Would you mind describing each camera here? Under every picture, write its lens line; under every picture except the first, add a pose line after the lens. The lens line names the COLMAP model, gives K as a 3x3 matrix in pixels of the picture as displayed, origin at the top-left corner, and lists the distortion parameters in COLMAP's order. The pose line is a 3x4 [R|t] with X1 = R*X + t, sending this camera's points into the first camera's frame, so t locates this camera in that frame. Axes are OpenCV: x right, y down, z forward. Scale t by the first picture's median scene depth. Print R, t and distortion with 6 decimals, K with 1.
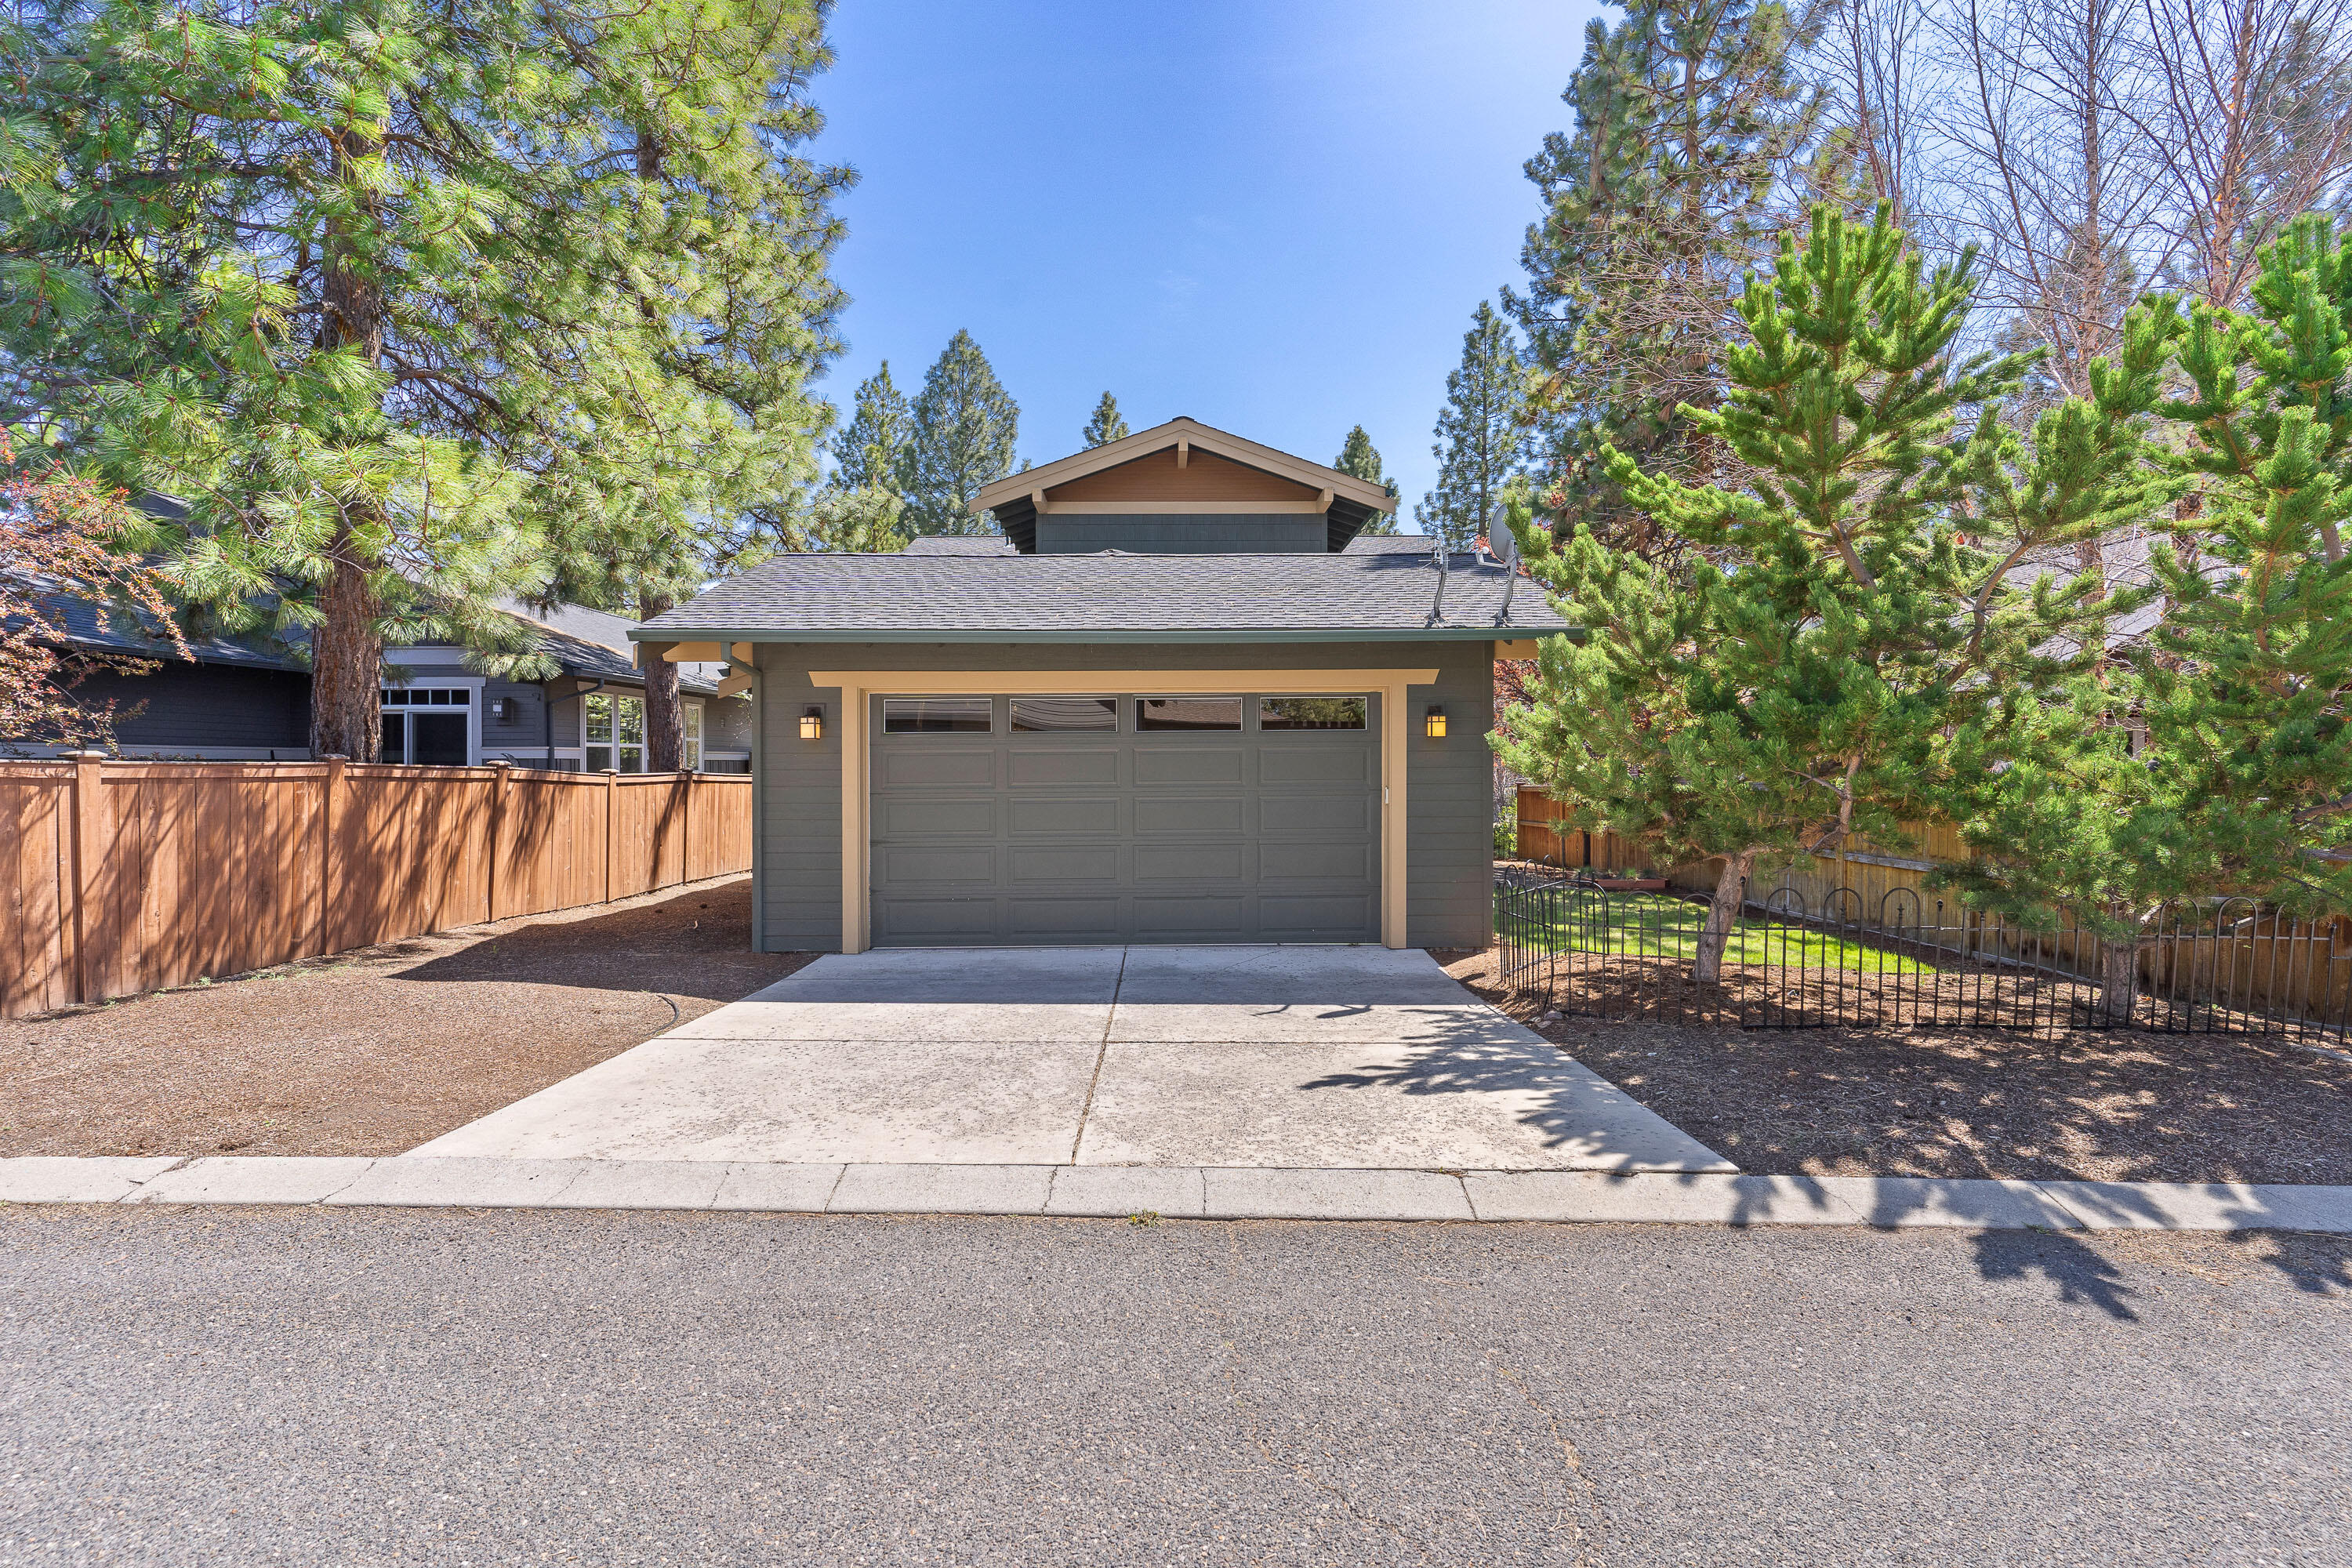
lens RADIAL K [[1138.7, 0, 1176.6], [0, 1138.7, 741.9], [0, 0, 1]] dist [-0.001389, 0.000919]
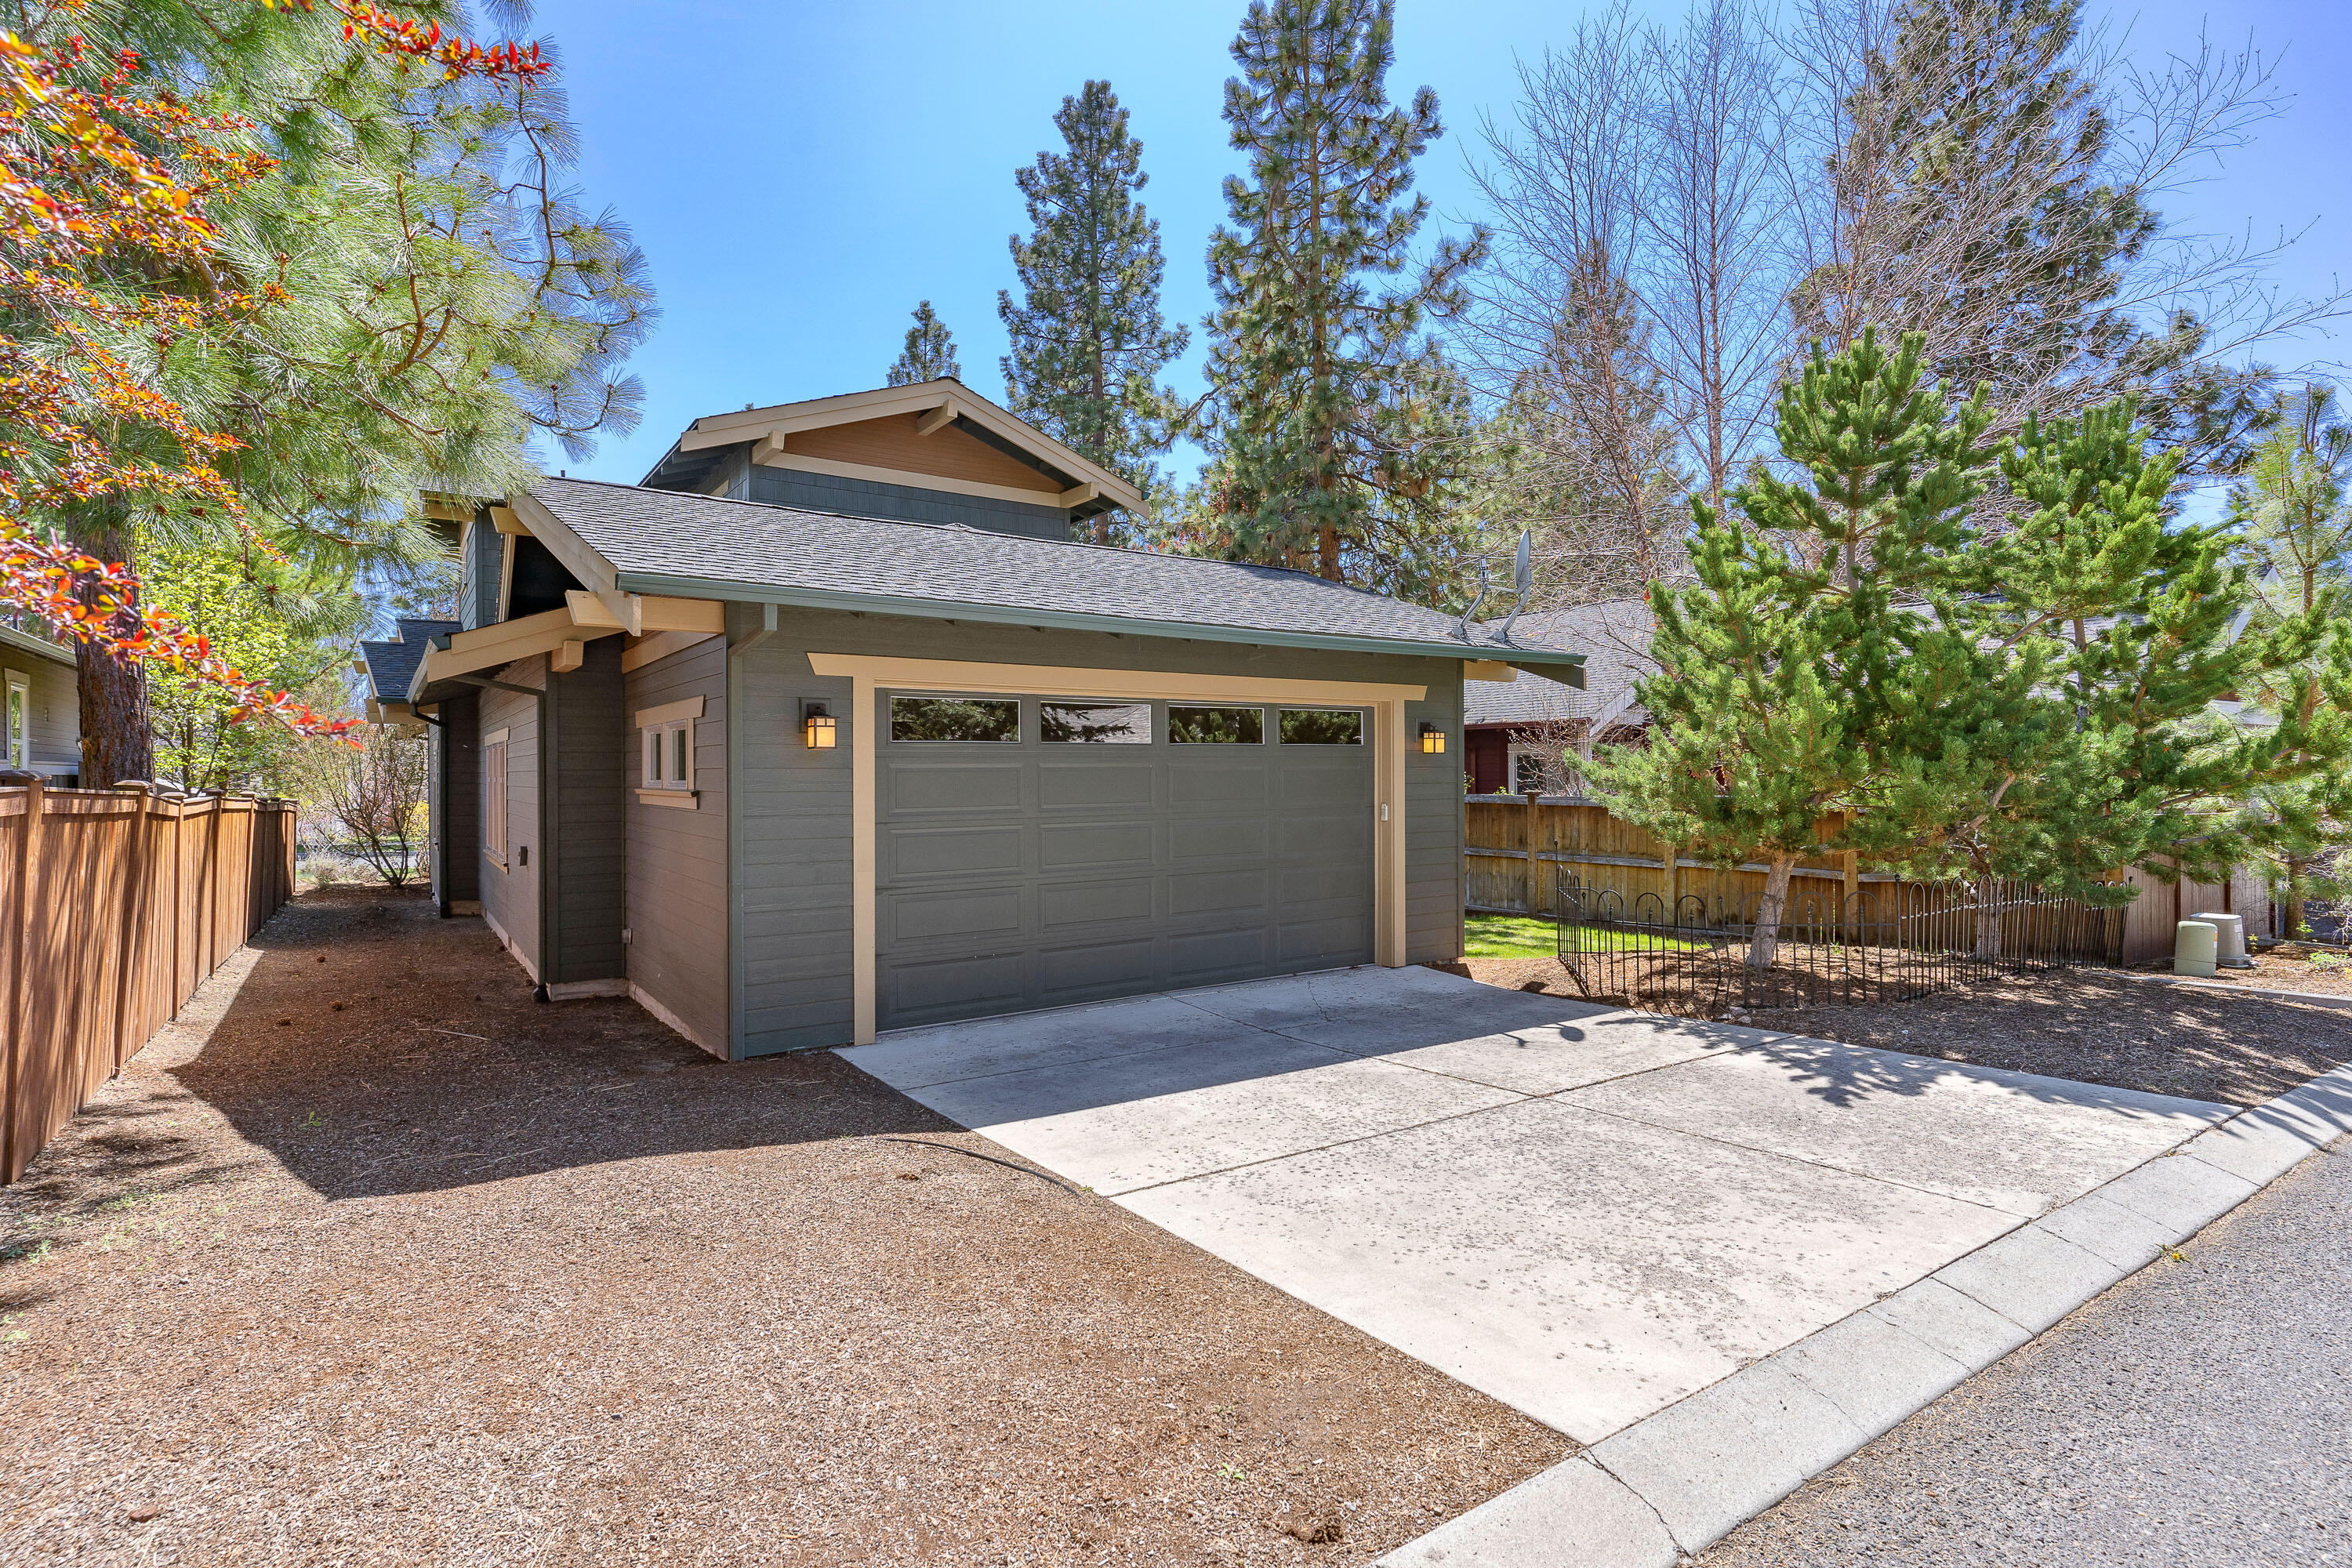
lens RADIAL K [[1168.1, 0, 1173.4], [0, 1168.1, 763.9], [0, 0, 1]] dist [0.002807, 0.000752]
pose [[0.828938, 0.003897, 0.559327, -0.540519], [-0.007720, 0.999960, 0.004475, 0.002009], [-0.559287, -0.008027, 0.828935, 0.274006]]
